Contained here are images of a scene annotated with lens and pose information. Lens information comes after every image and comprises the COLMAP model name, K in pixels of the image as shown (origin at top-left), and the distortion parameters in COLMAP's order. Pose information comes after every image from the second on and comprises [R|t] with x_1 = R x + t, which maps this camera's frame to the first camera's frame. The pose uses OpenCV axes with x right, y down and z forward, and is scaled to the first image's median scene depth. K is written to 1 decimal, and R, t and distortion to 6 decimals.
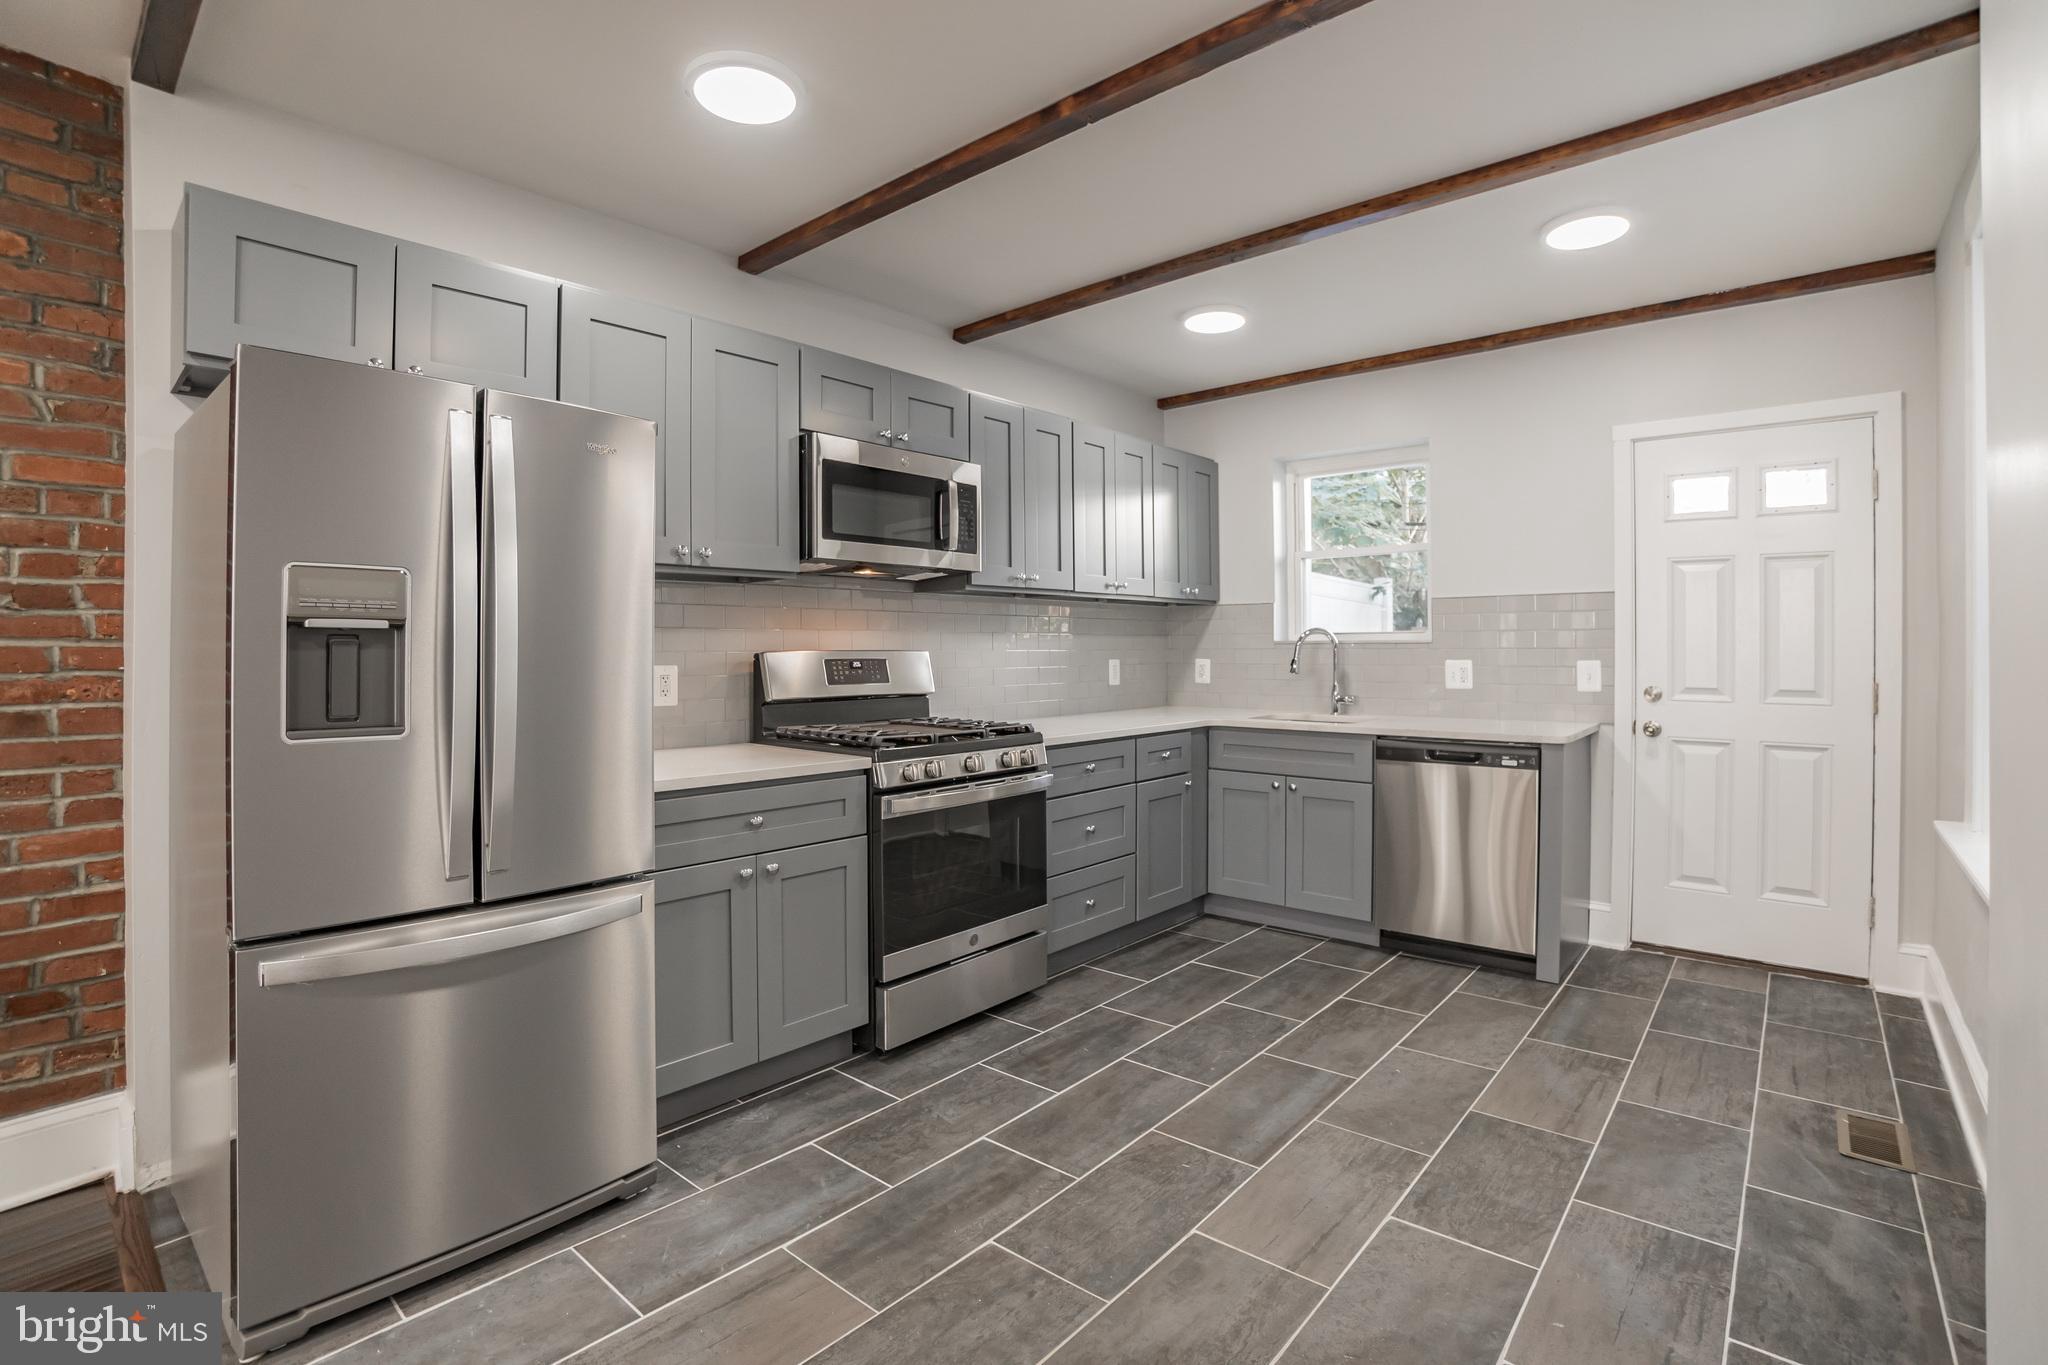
lens RADIAL K [[954.8, 0, 1023.5], [0, 954.8, 631.0], [0, 0, 1]] dist [-0.068768, 0.000344]
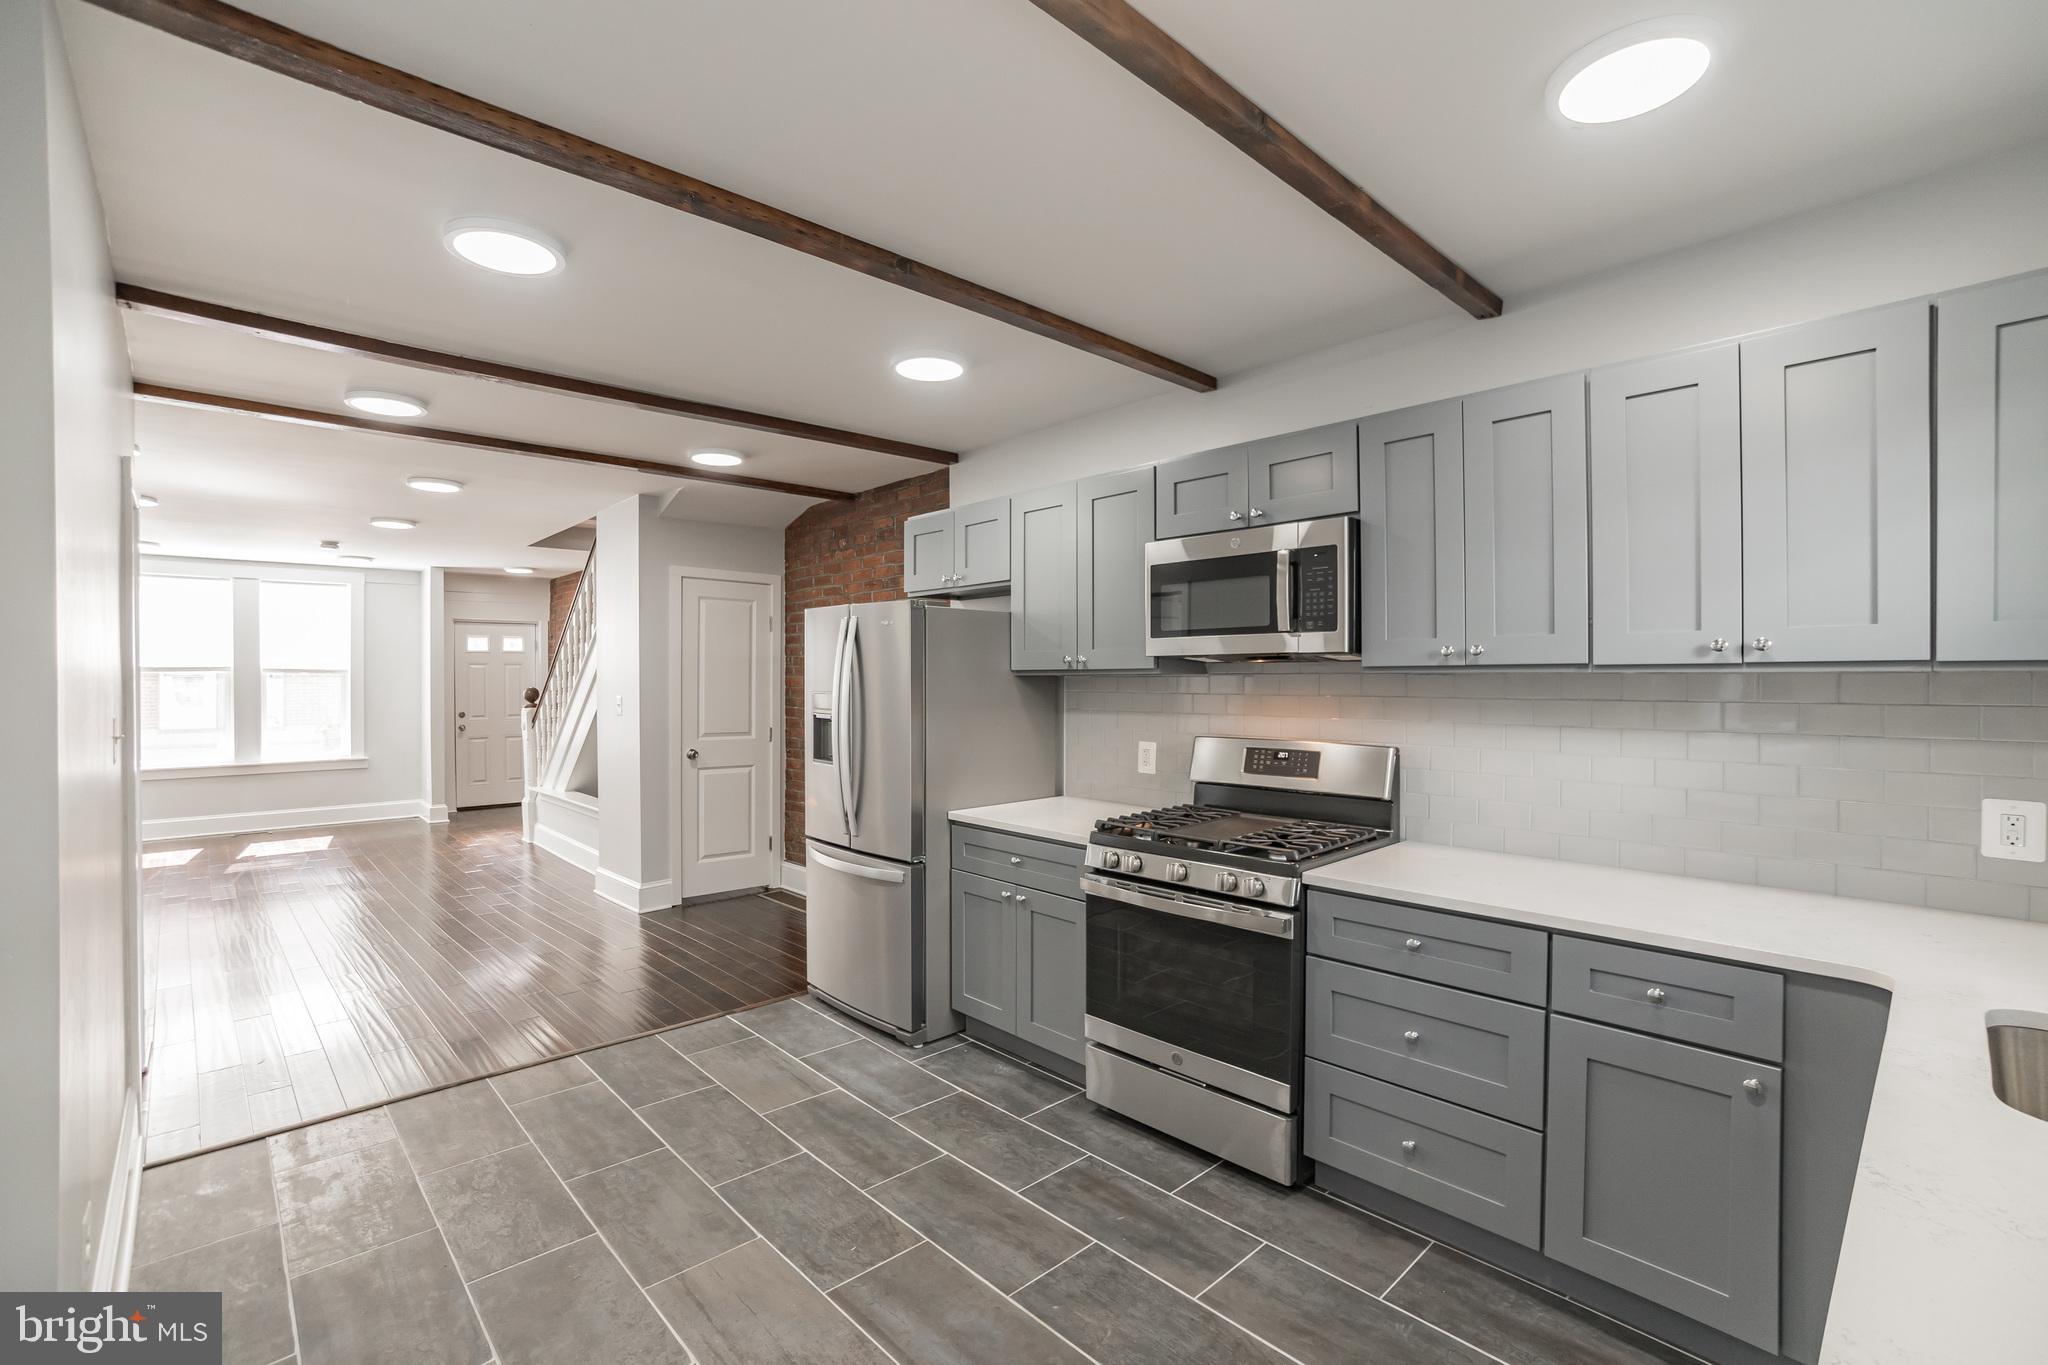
lens RADIAL K [[893.1, 0, 1024.0], [0, 893.1, 682.5], [0, 0, 1]] dist [-0.035350, 0.000528]
pose [[-0.102435, 0.003783, -0.994732, 0.952290], [0.021526, 0.999767, 0.001585, -0.057411], [0.994507, -0.021250, -0.102493, 1.084844]]
